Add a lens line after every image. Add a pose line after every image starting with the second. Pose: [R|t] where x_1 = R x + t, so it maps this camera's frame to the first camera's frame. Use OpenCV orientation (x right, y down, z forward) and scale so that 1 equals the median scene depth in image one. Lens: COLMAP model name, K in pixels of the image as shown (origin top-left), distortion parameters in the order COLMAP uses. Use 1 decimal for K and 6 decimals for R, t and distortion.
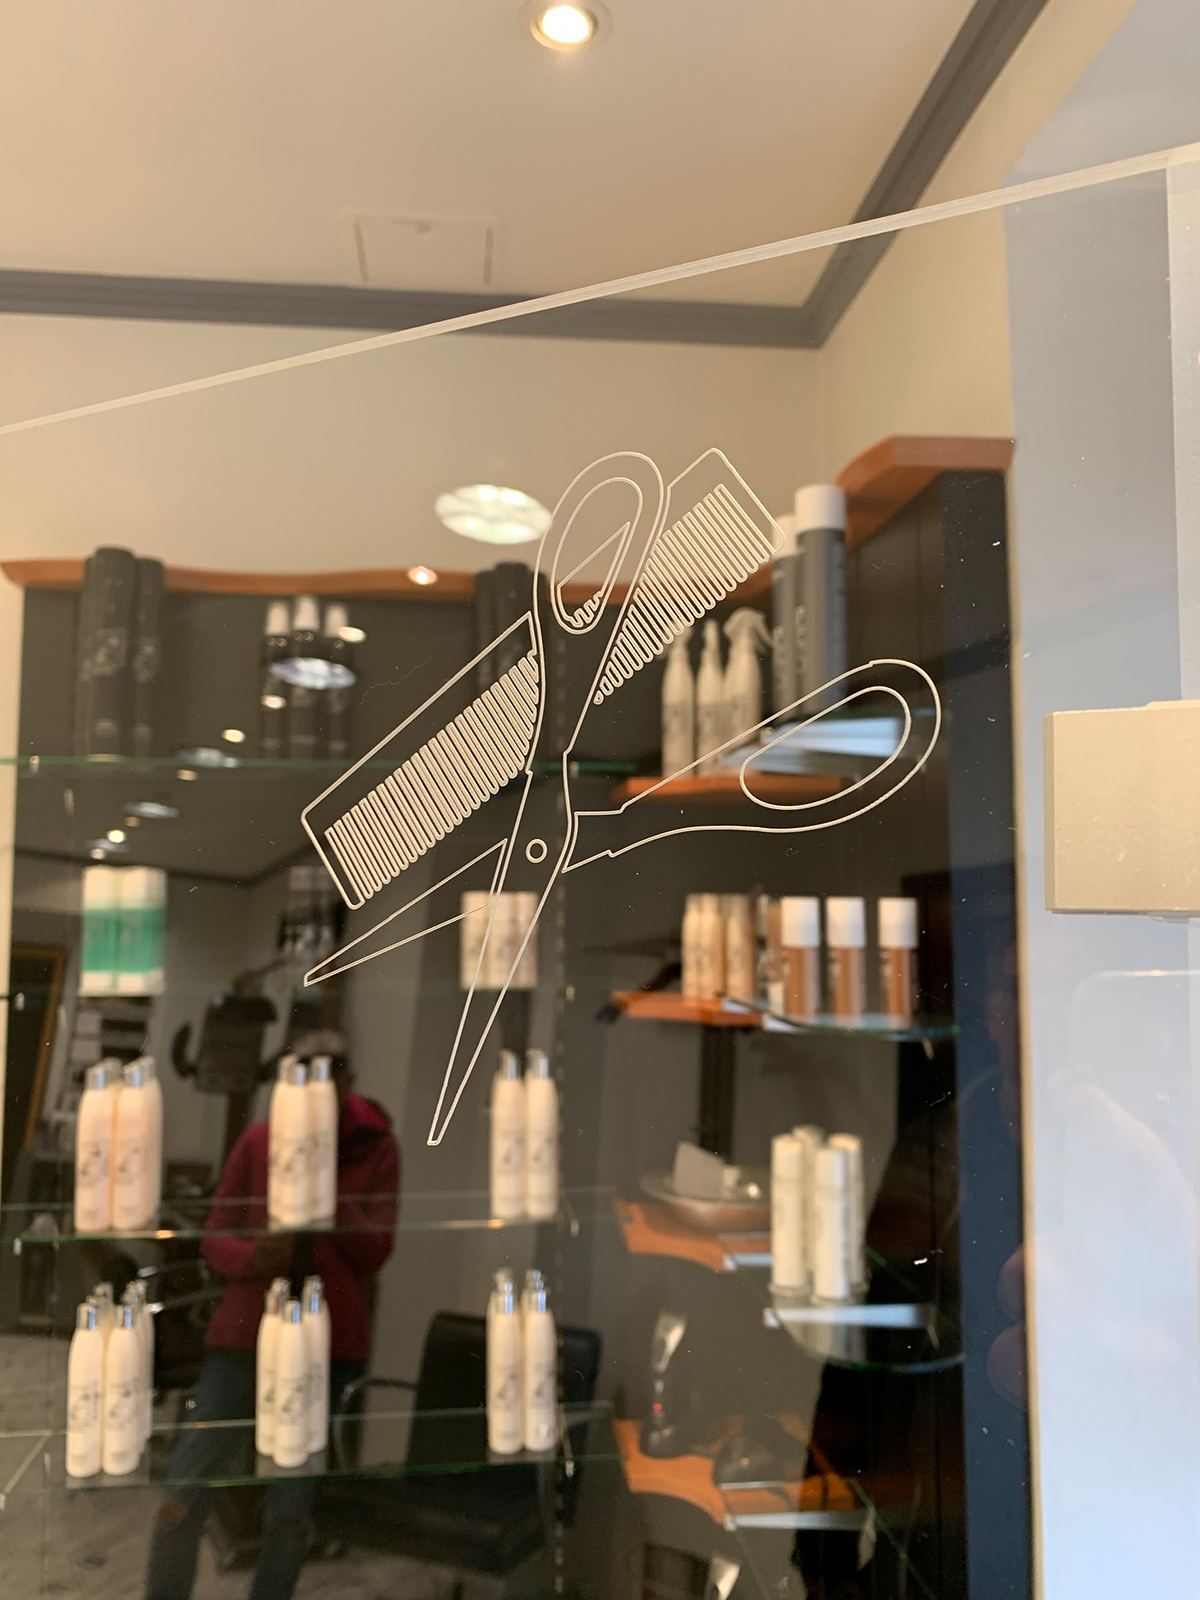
lens RADIAL K [[1316.5, 0, 593.5], [0, 1316.5, 833.2], [0, 0, 1]] dist [0.136186, -0.214398]
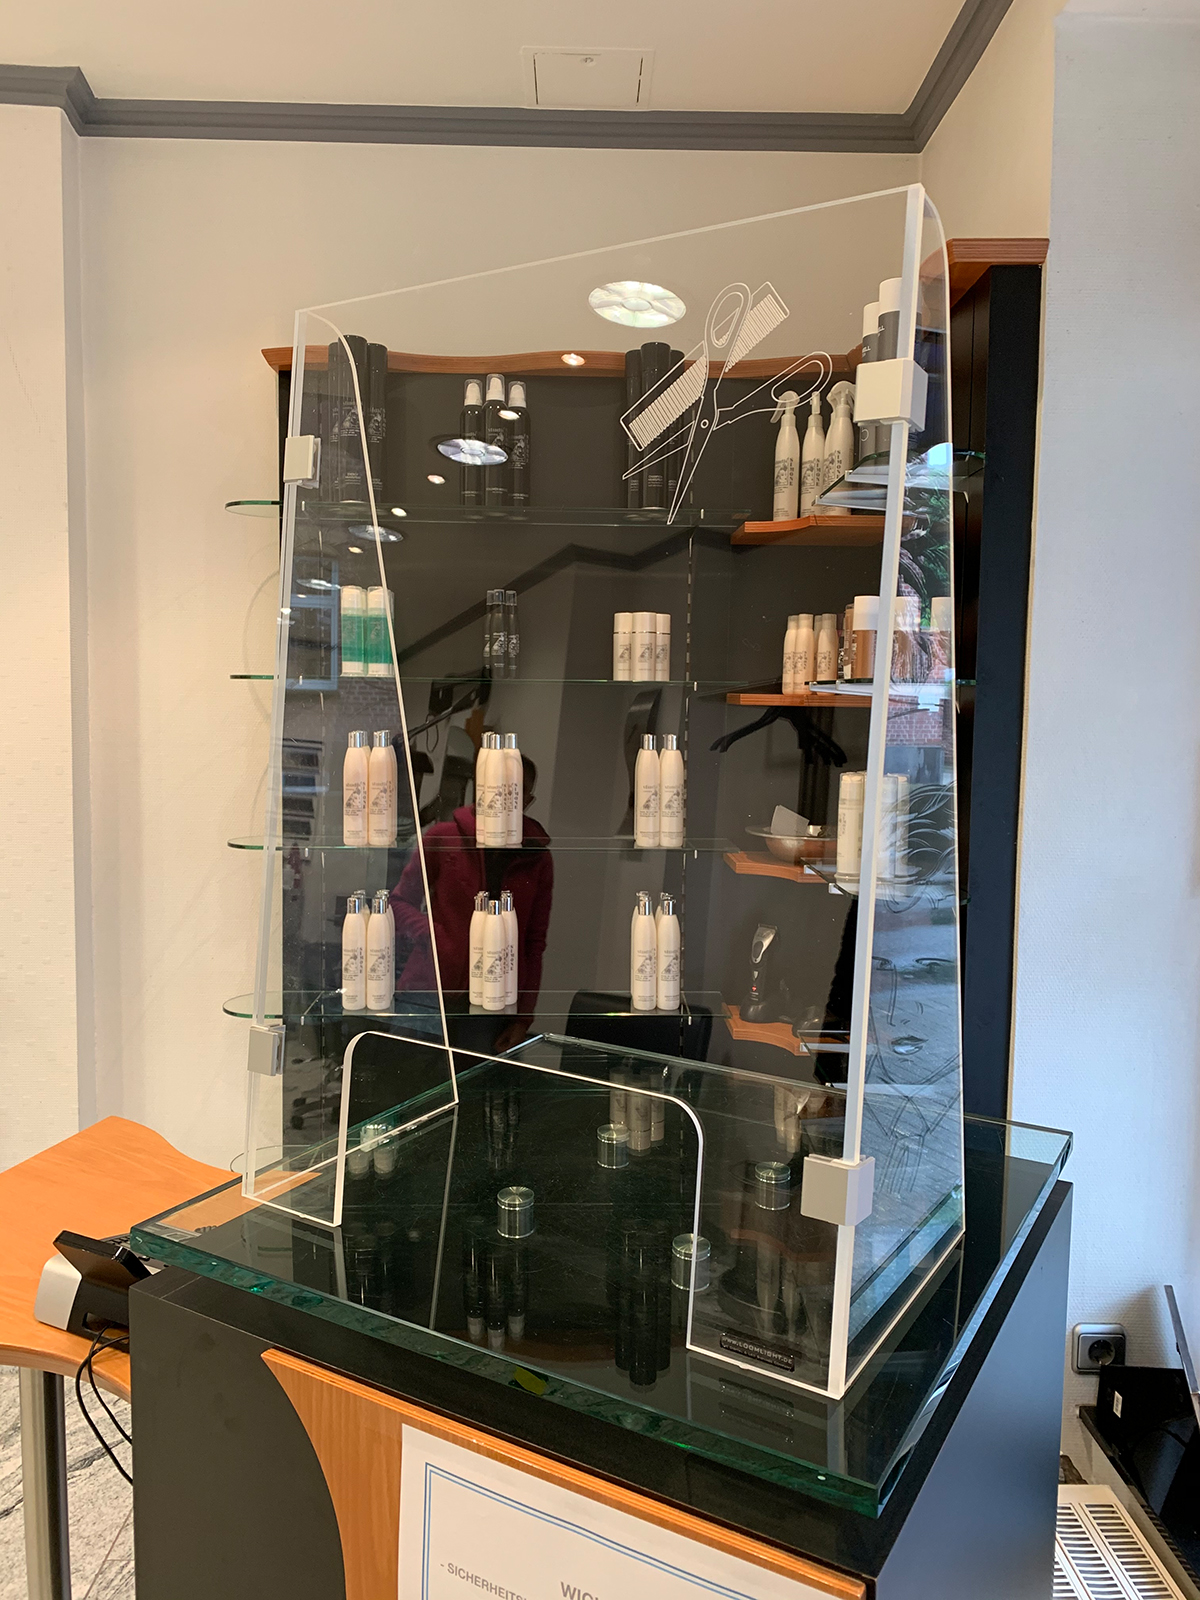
lens RADIAL K [[1316.5, 0, 593.5], [0, 1316.5, 833.2], [0, 0, 1]] dist [0.136186, -0.214398]
pose [[0.996063, 0.019887, -0.086394, -0.002245], [-0.007402, 0.989768, 0.142494, 0.078352], [0.088344, -0.141293, 0.986018, -0.333675]]
